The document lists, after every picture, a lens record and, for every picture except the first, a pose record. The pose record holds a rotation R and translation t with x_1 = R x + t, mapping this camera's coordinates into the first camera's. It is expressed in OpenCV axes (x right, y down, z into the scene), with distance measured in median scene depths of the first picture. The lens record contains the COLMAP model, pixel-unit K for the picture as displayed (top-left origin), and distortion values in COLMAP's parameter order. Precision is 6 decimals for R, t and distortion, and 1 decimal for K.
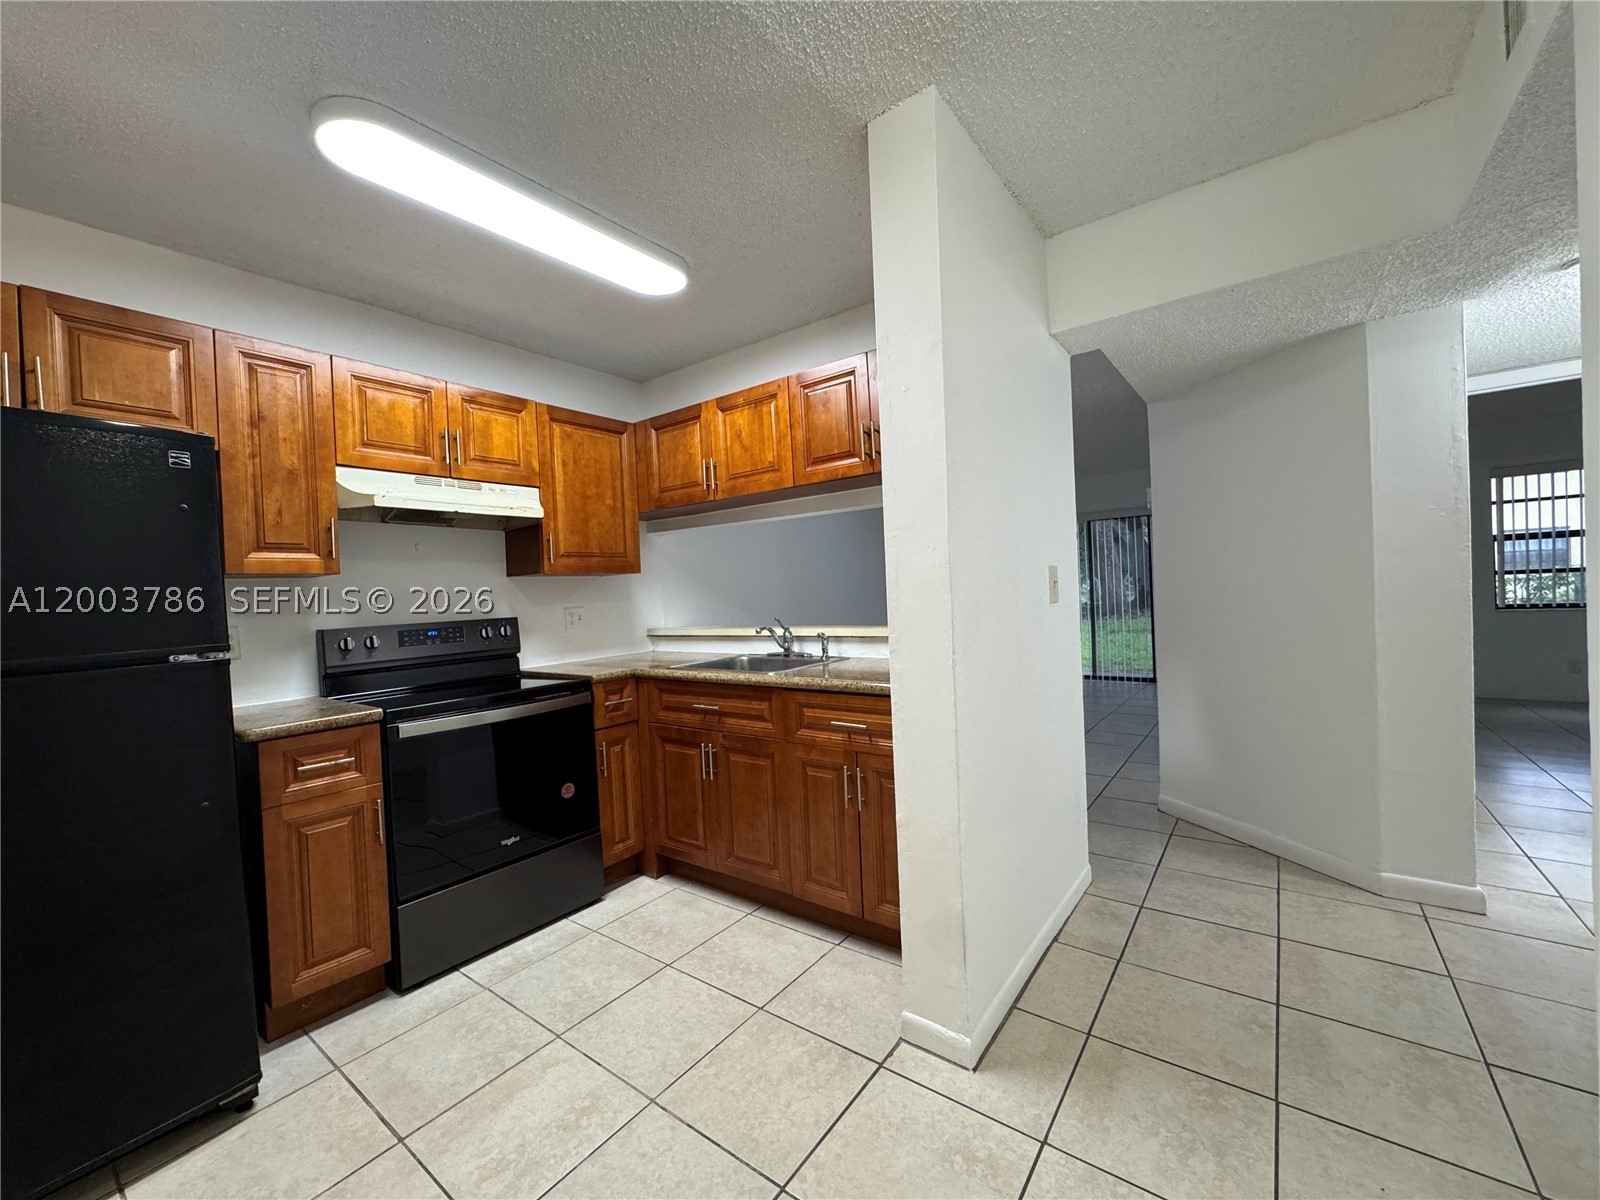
lens RADIAL K [[639.4, 0, 799.0], [0, 639.4, 600.0], [0, 0, 1]] dist [-0.002898, 0.000234]
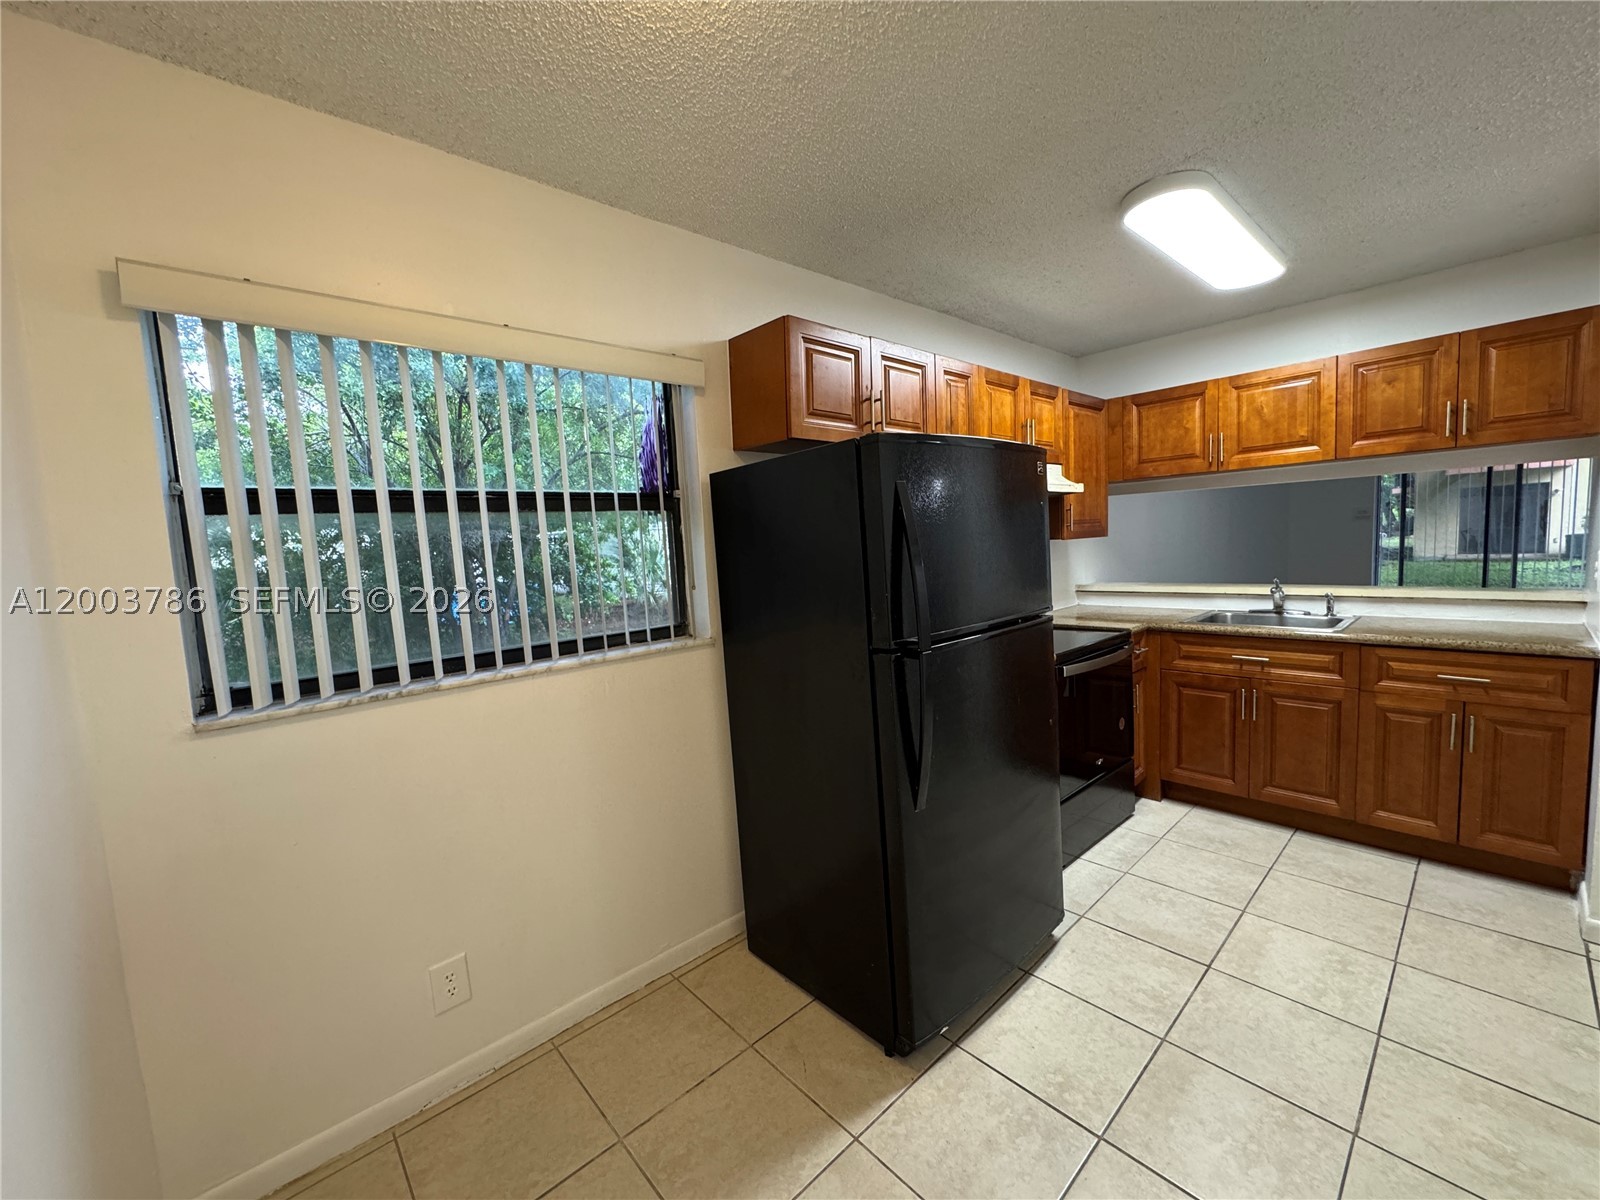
lens RADIAL K [[639.4, 0, 799.0], [0, 639.4, 600.0], [0, 0, 1]] dist [-0.002898, 0.000234]
pose [[0.982932, 0.012618, -0.183536, -0.693276], [0.003105, 0.996365, 0.085126, -0.033908], [0.183943, -0.084243, 0.979320, -0.247082]]
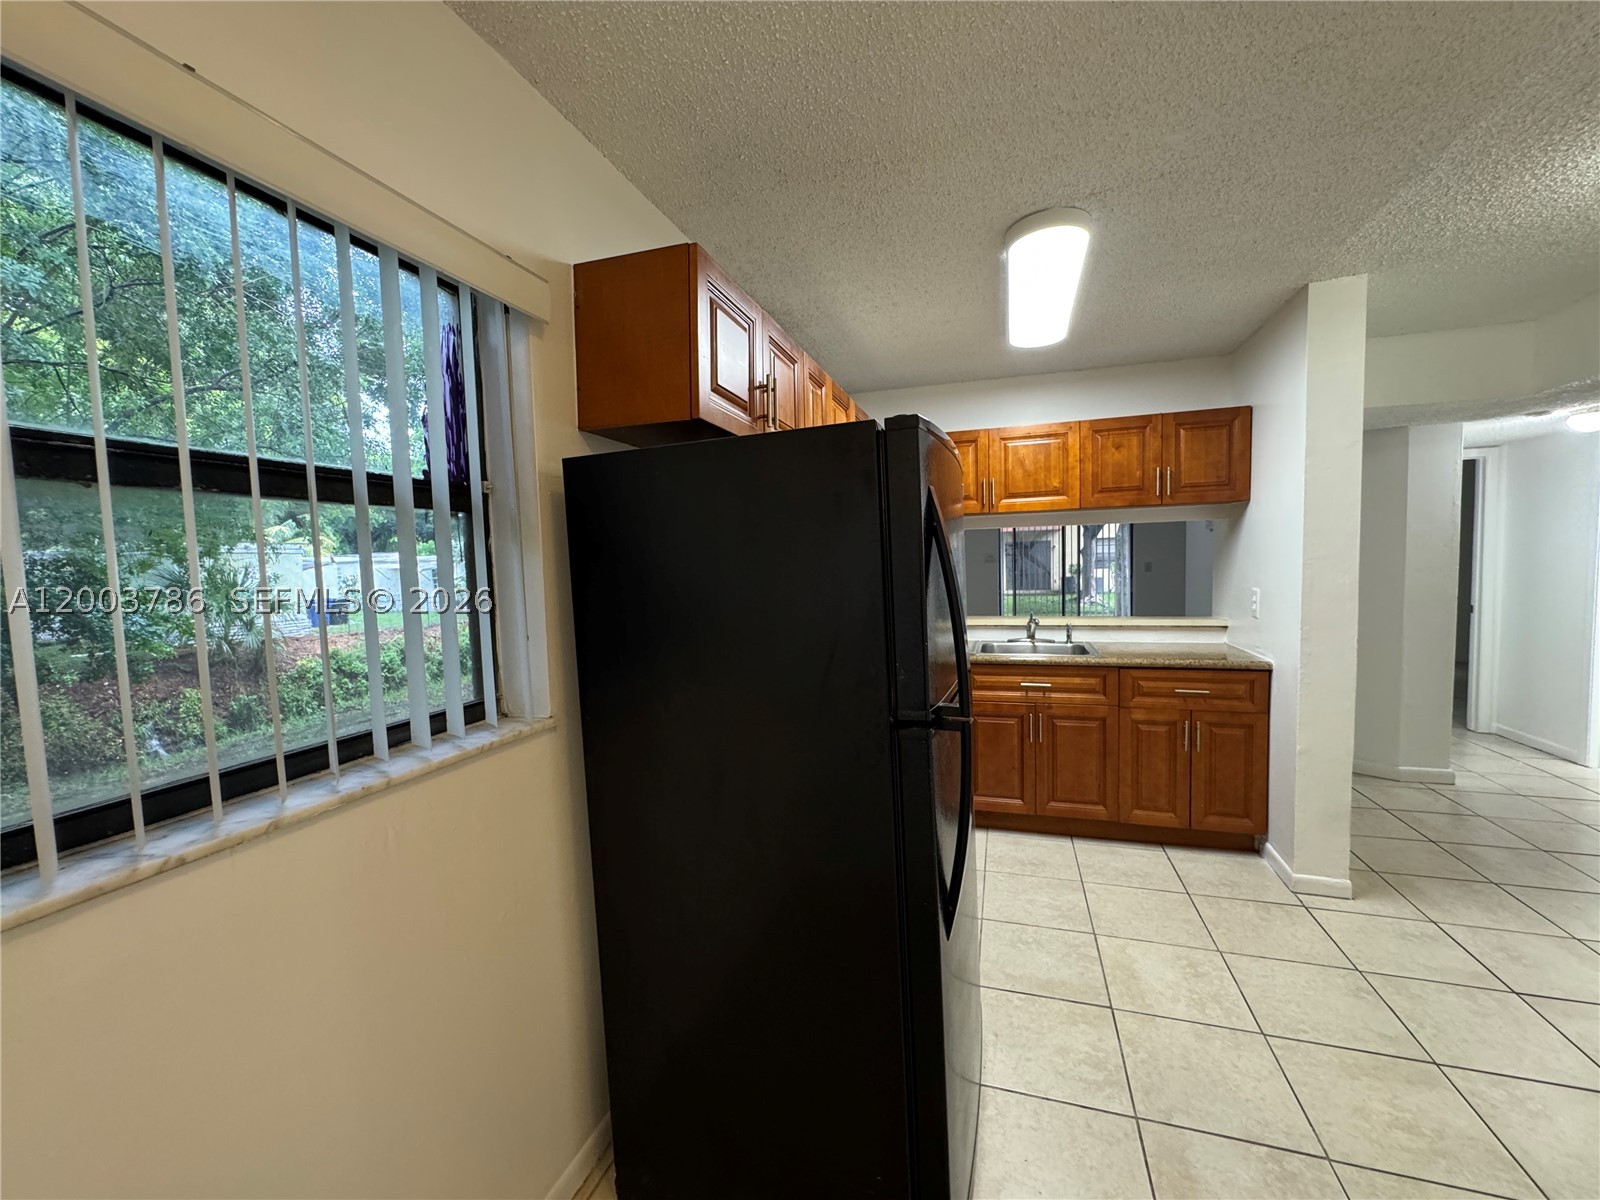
lens RADIAL K [[639.4, 0, 799.0], [0, 639.4, 600.0], [0, 0, 1]] dist [-0.002898, 0.000234]
pose [[0.944148, -0.000236, 0.329522, -0.939811], [-0.010173, 0.999502, 0.029863, -0.028091], [-0.329365, -0.031547, 0.943675, -0.017128]]
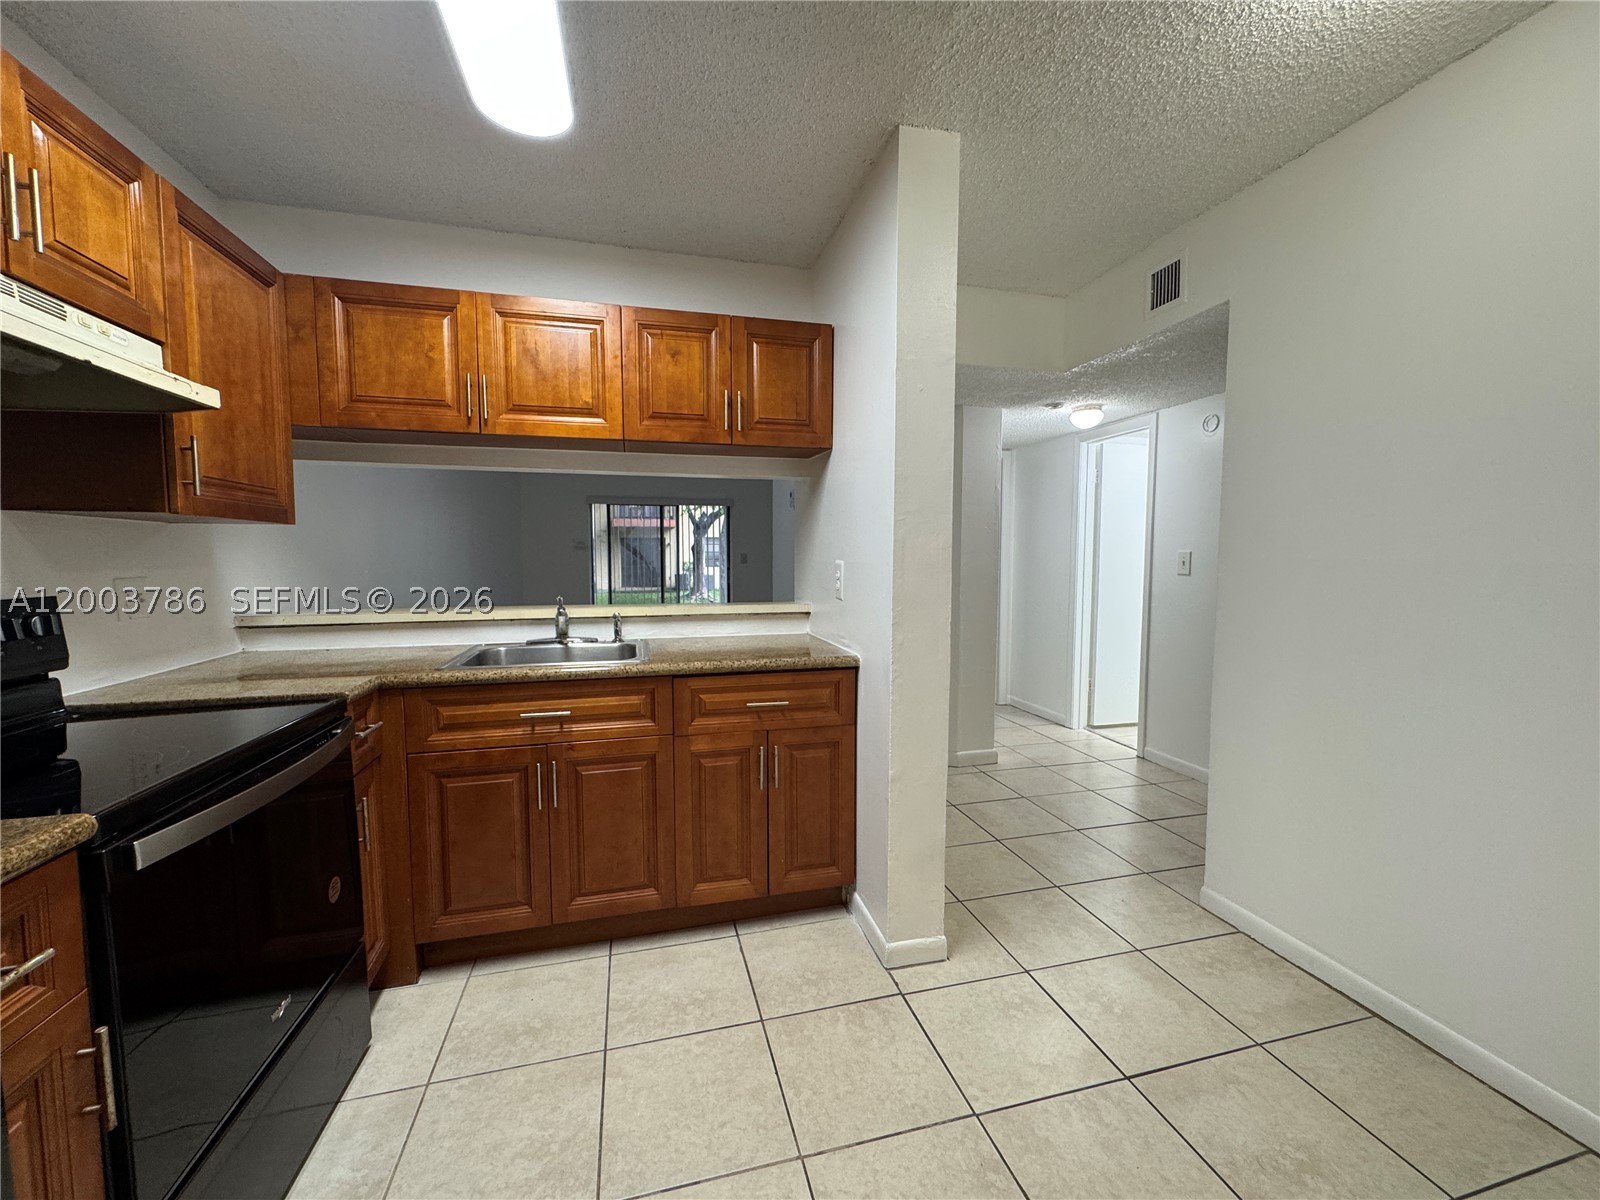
lens RADIAL K [[639.4, 0, 799.0], [0, 639.4, 600.0], [0, 0, 1]] dist [-0.002898, 0.000234]
pose [[0.617982, -0.008855, 0.786142, -0.522757], [-0.015138, 0.999617, 0.023159, 0.010798], [-0.786046, -0.026212, 0.617612, 0.288306]]
